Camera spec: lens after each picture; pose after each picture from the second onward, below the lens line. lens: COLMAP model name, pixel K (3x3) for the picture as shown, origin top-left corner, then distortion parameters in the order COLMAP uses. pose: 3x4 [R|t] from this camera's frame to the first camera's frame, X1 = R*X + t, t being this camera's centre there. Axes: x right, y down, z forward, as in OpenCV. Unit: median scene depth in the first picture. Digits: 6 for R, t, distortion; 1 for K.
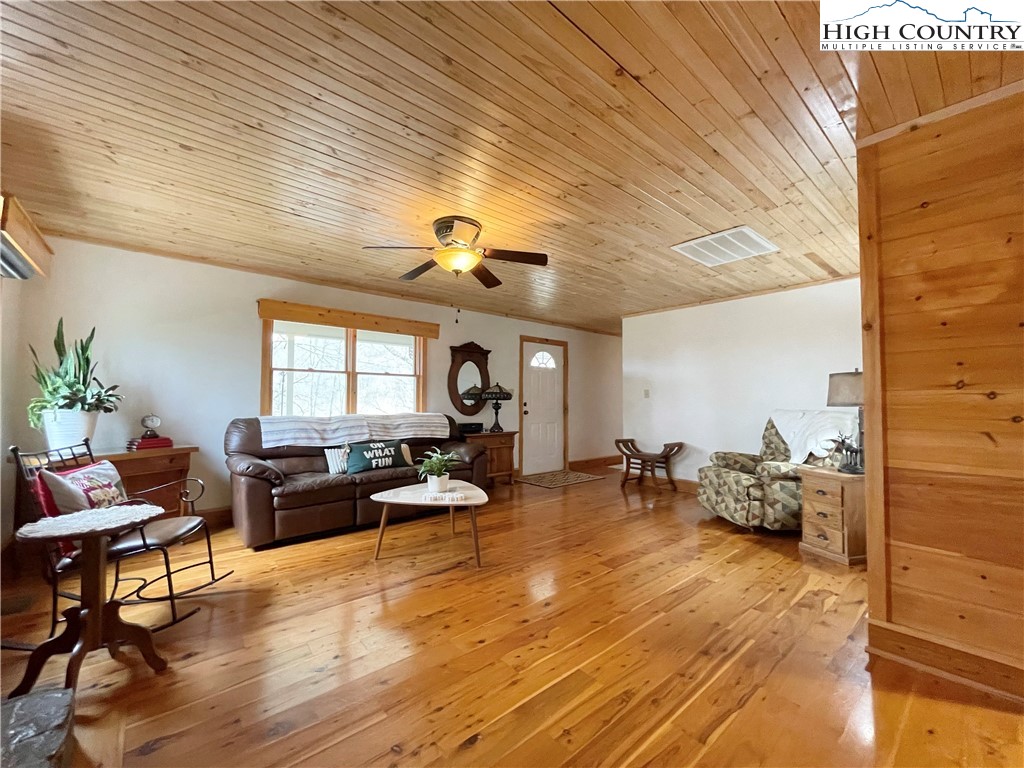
lens RADIAL K [[414.3, 0, 503.2], [0, 414.3, 383.1], [0, 0, 1]] dist [-0.004676, 0.000968]
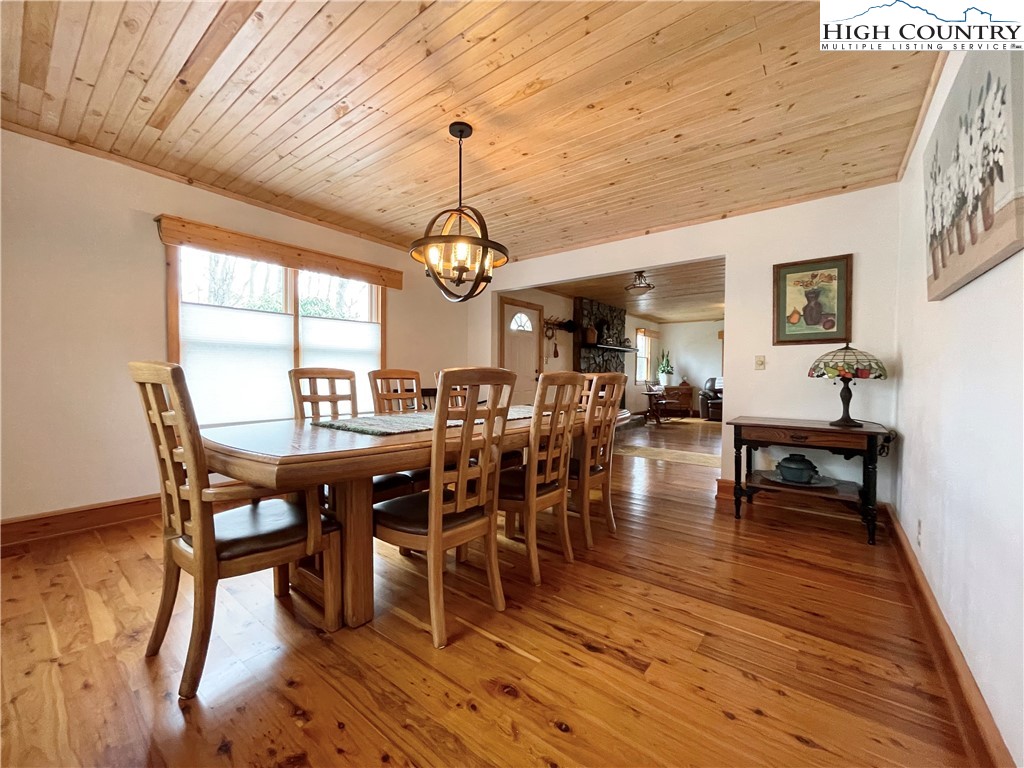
lens RADIAL K [[414.3, 0, 512.0], [0, 414.3, 377.5], [0, 0, 1]] dist [-0.004676, 0.000968]
pose [[0.211971, 0.003709, -0.977269, 1.715419], [0.036921, 0.999249, 0.011800, 0.006157], [0.976578, -0.038583, 0.211675, -0.829768]]
